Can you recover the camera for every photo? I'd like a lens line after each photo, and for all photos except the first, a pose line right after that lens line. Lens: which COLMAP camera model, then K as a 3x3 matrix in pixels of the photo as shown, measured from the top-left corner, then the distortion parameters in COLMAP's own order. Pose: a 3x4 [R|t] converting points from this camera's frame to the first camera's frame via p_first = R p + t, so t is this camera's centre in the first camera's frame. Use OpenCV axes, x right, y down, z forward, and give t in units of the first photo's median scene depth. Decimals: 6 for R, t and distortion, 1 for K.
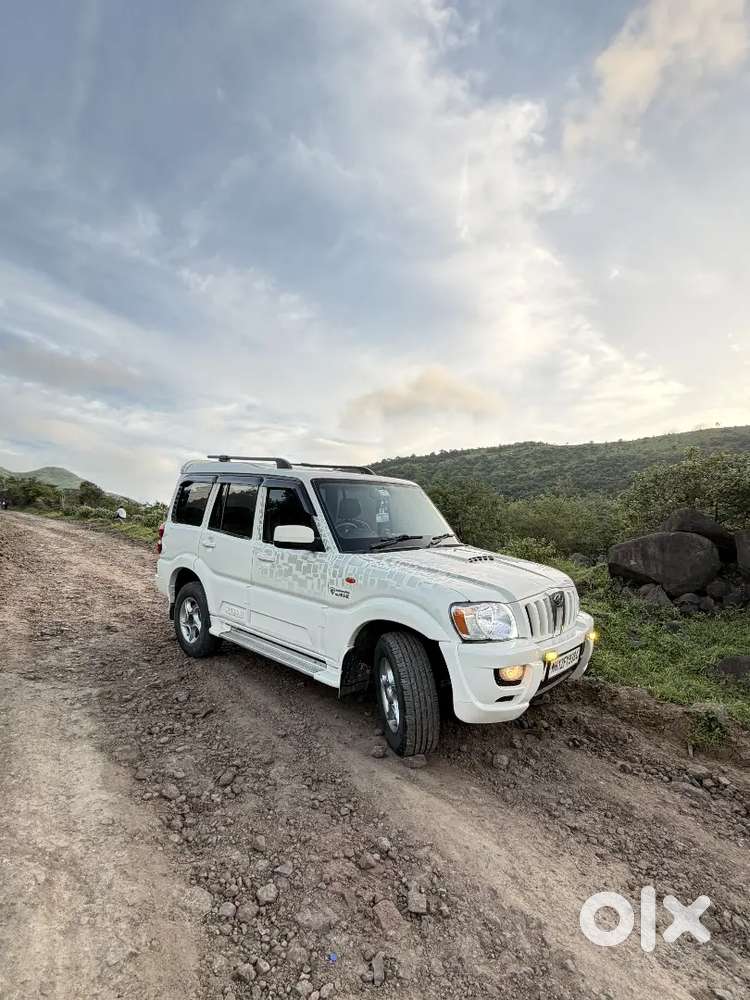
lens RADIAL K [[485.3, 0, 375.0], [0, 485.3, 500.0], [0, 0, 1]] dist [0.001486, -0.000530]
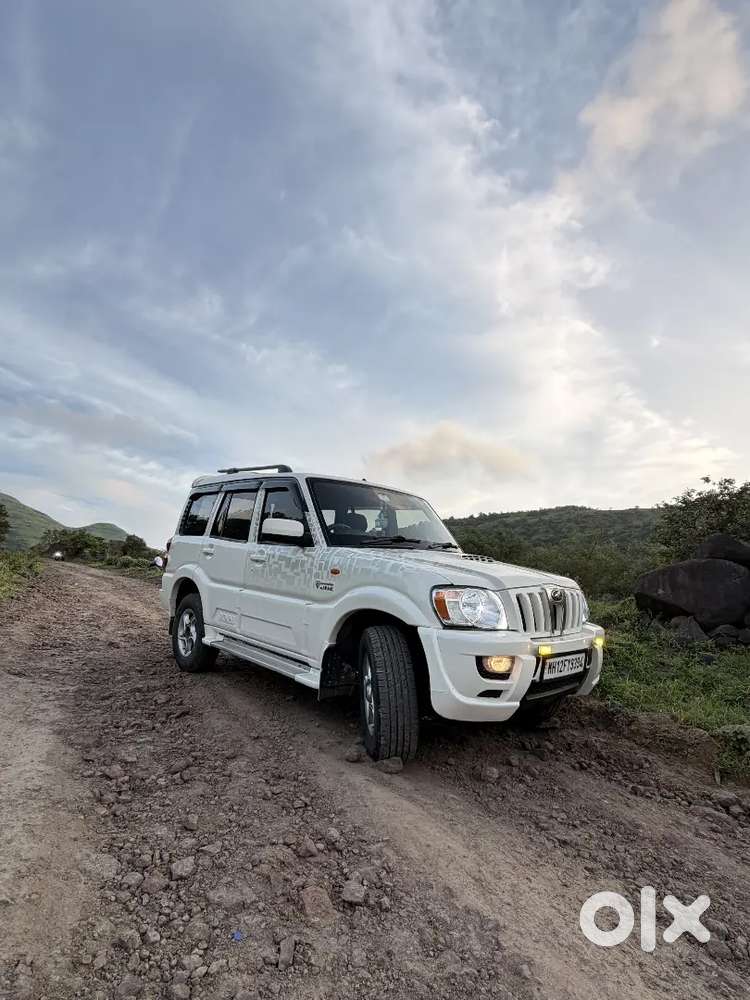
lens RADIAL K [[485.5, 0, 378.2], [0, 485.5, 497.9], [0, 0, 1]] dist [-0.001892, 0.000618]
pose [[0.997254, 0.014318, -0.072663, 0.108653], [-0.023671, 0.991291, -0.129544, 0.154083], [0.070175, 0.130909, 0.988908, 0.046604]]
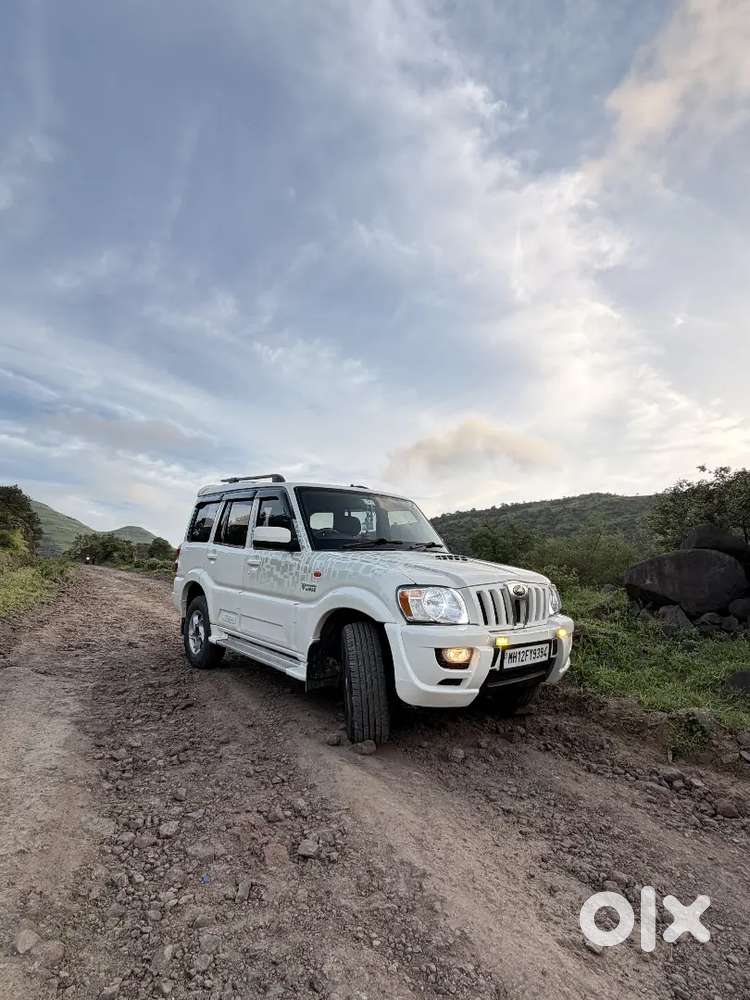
lens RADIAL K [[485.3, 0, 375.0], [0, 485.3, 500.0], [0, 0, 1]] dist [0.001486, -0.000530]
pose [[0.992482, -0.020180, -0.120718, 0.216916], [0.006370, 0.993494, -0.113708, 0.135612], [0.122227, 0.112084, 0.986153, -0.035839]]
